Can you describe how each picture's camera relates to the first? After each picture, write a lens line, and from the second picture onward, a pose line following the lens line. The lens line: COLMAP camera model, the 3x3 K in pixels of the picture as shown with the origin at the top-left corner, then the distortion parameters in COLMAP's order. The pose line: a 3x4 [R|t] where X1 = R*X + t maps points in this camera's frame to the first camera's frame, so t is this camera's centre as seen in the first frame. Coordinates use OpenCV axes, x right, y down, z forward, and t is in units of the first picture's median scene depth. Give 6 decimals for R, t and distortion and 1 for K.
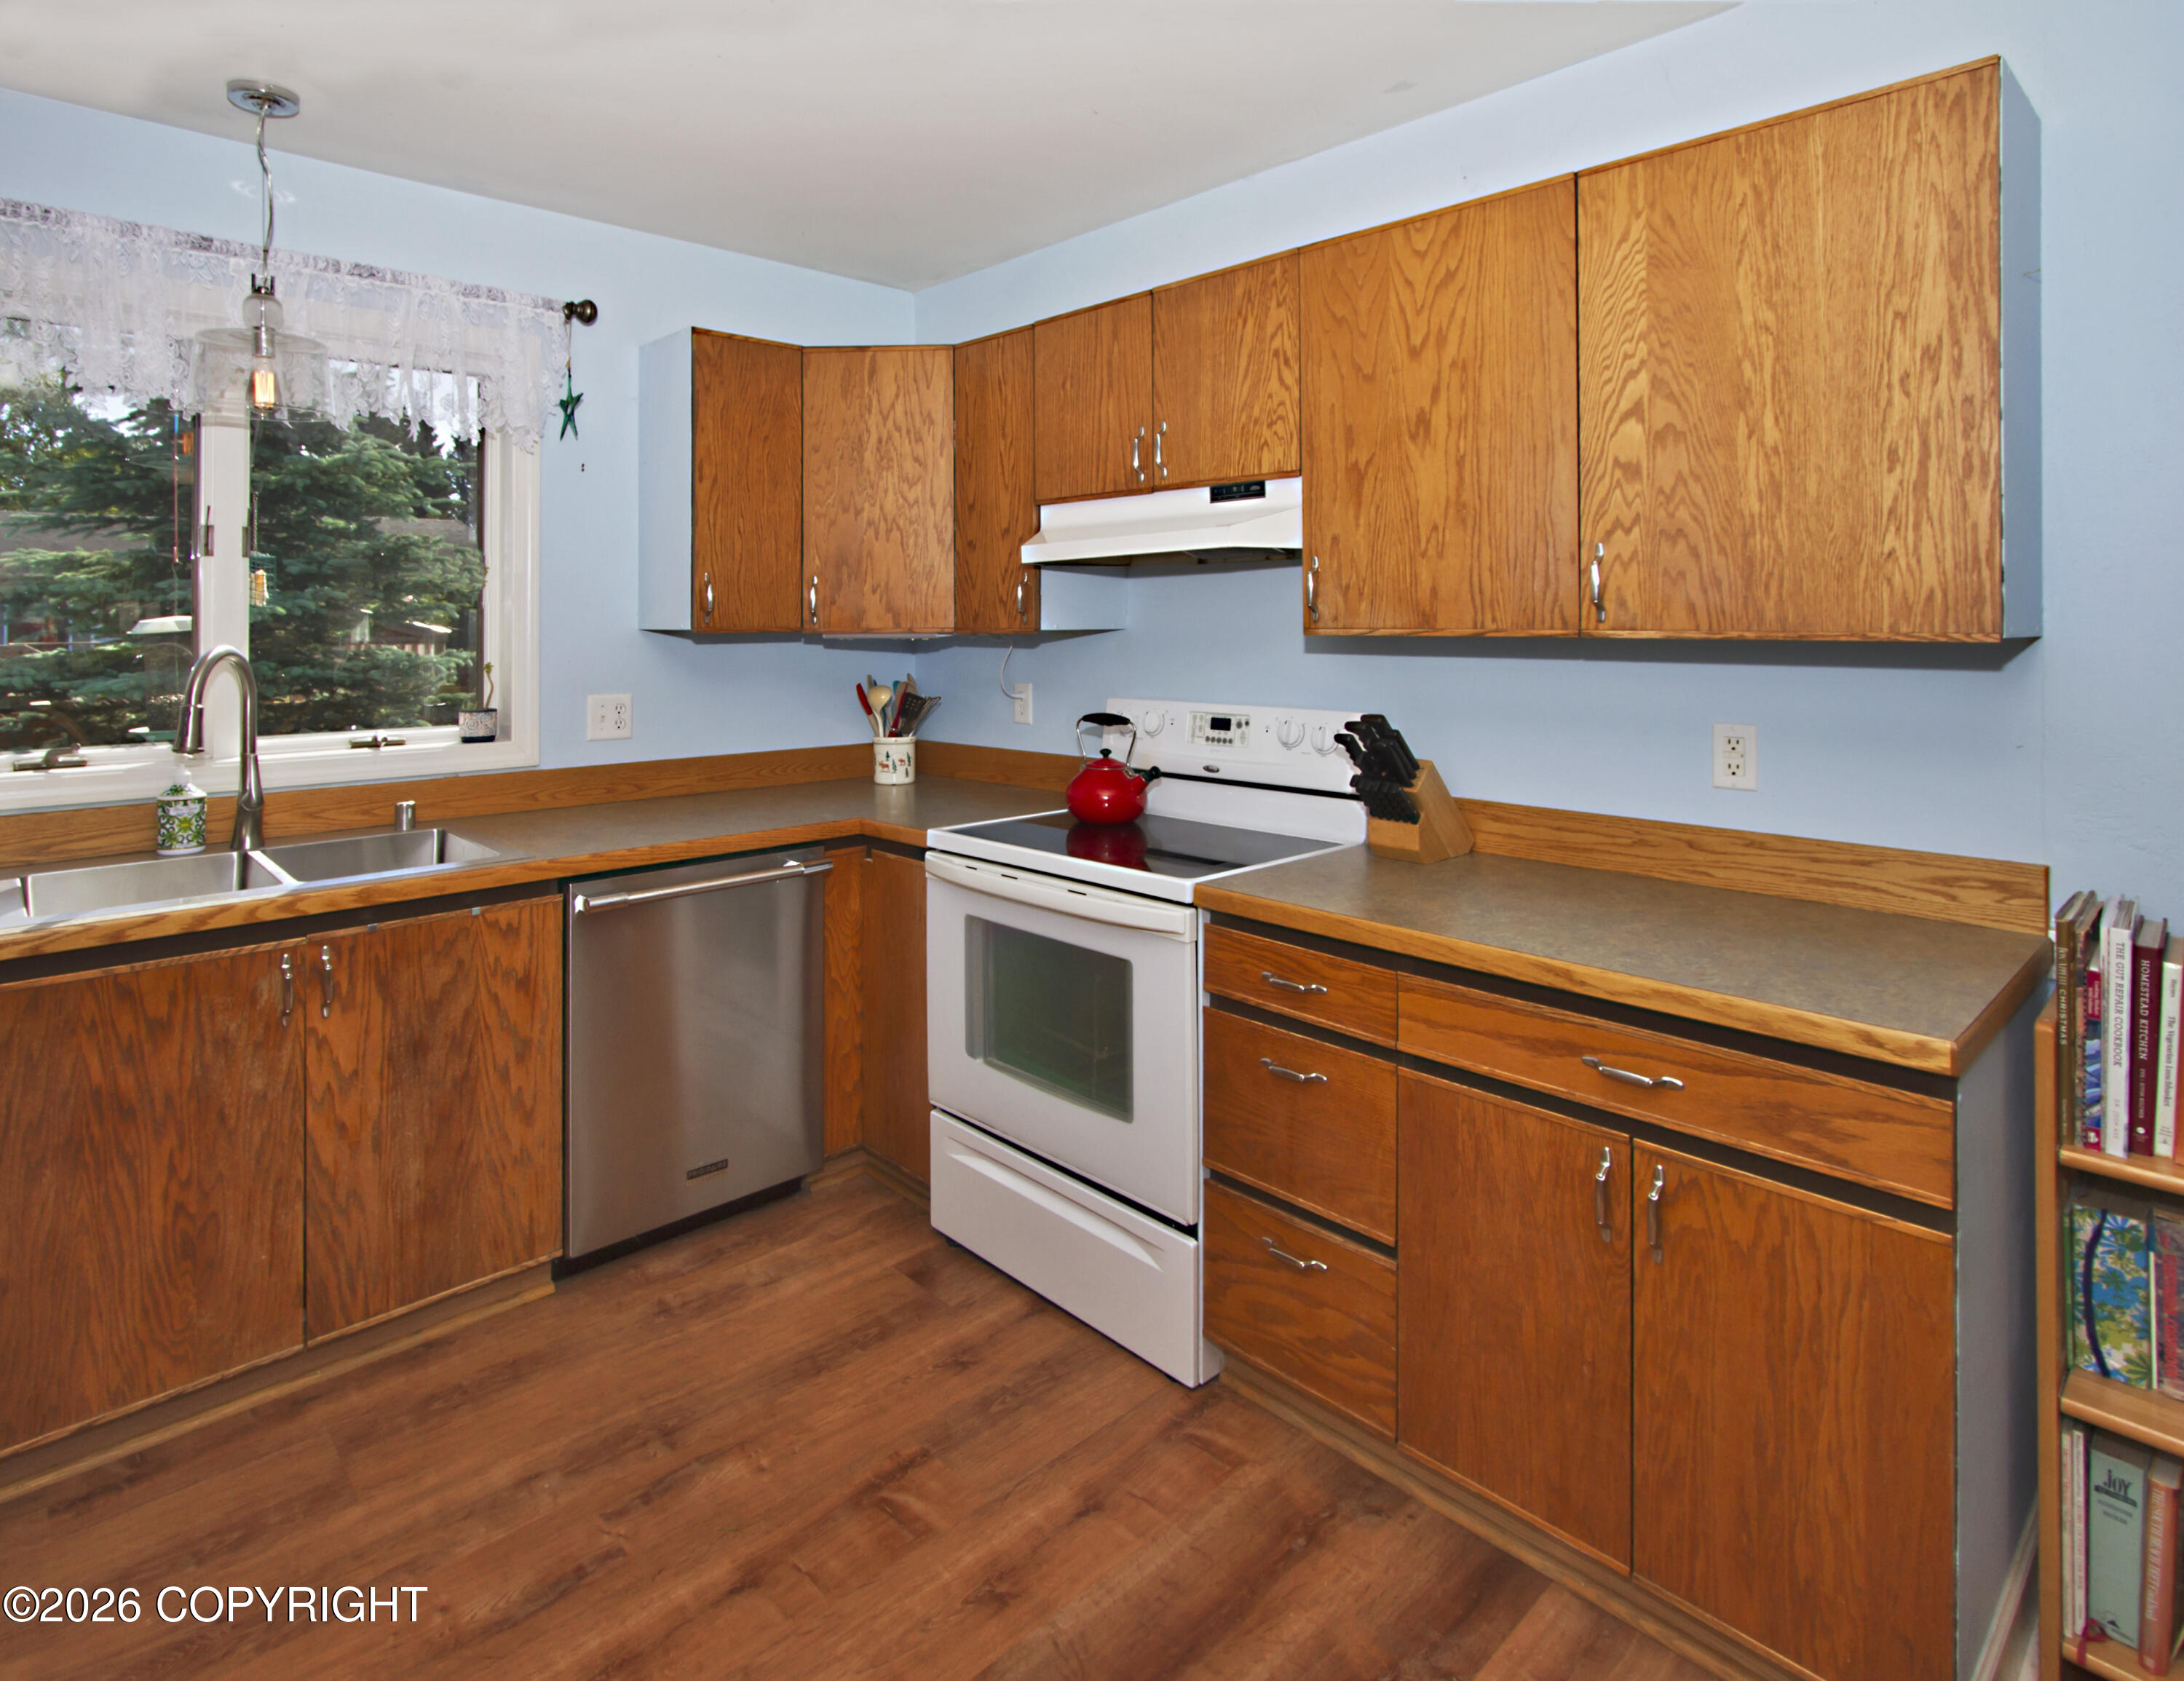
lens RADIAL K [[1151.7, 0, 1038.8], [0, 1151.7, 614.9], [0, 0, 1]] dist [-0.014306, -0.000960]
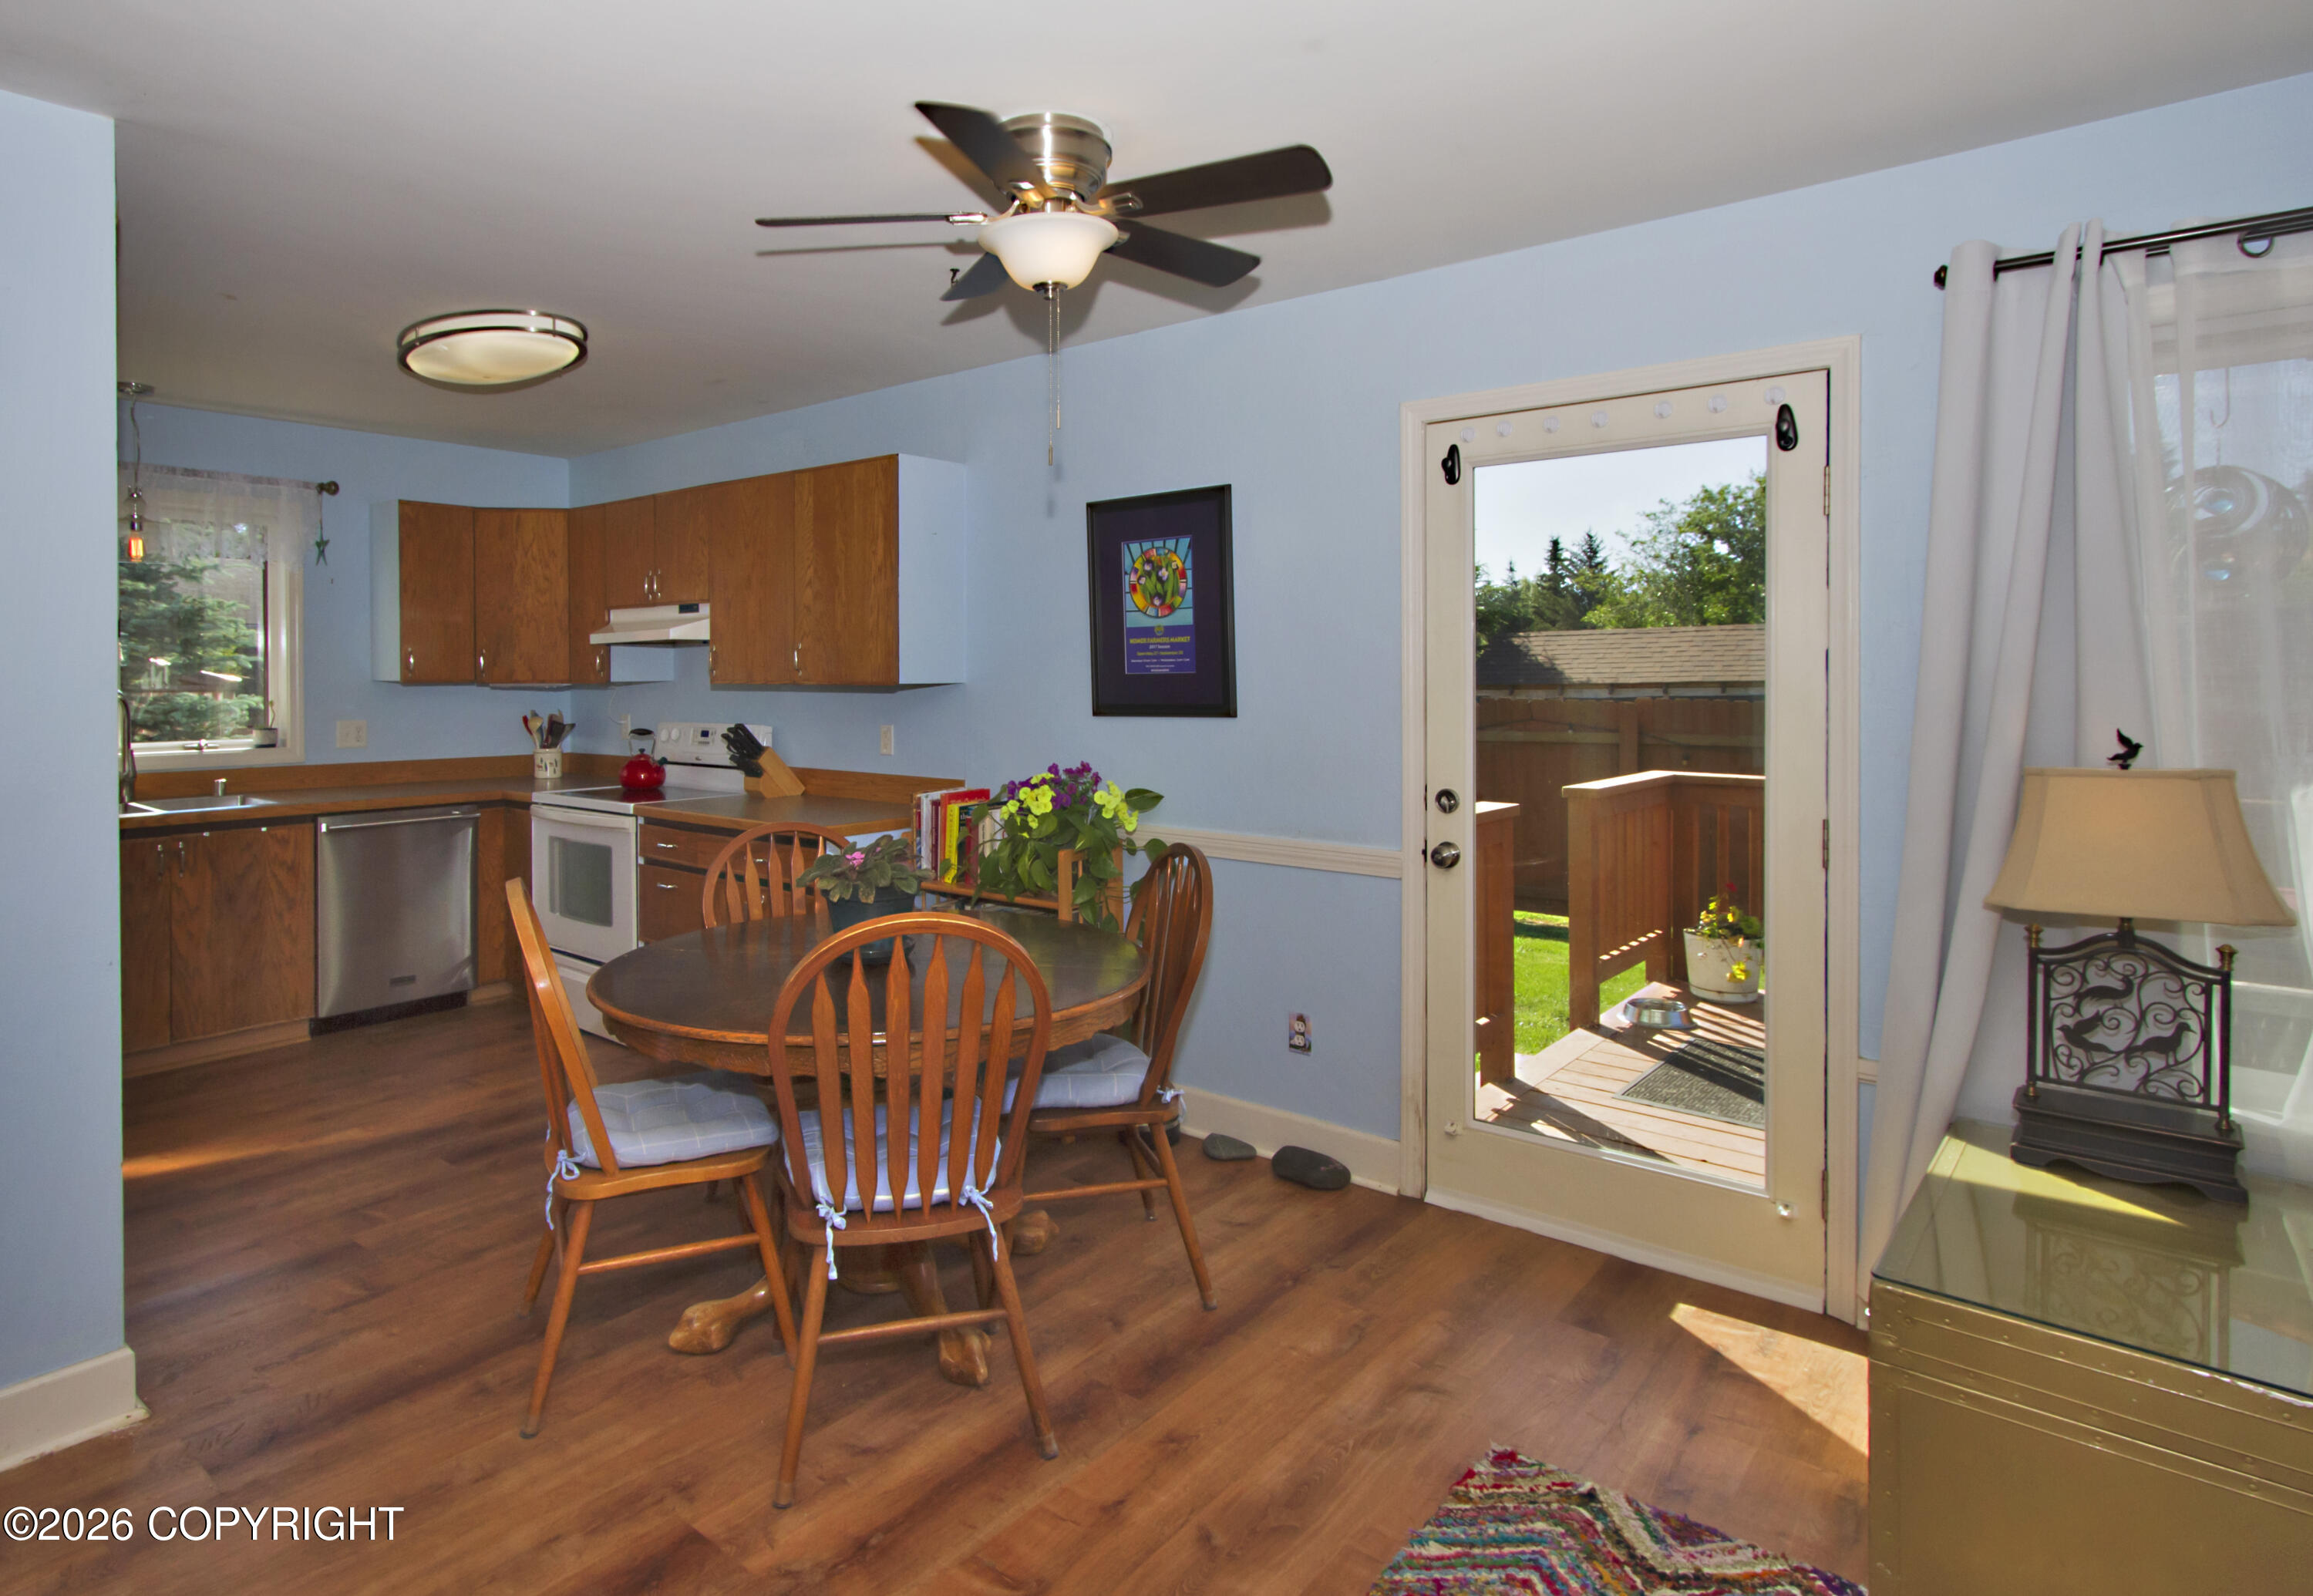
lens RADIAL K [[1281.1, 0, 1078.3], [0, 1281.1, 697.9], [0, 0, 1]] dist [0.000459, 0.002629]
pose [[0.994505, 0.000912, 0.104682, 0.616192], [-0.003810, 0.999615, 0.027489, -0.021576], [-0.104617, -0.027737, 0.994126, -1.221131]]
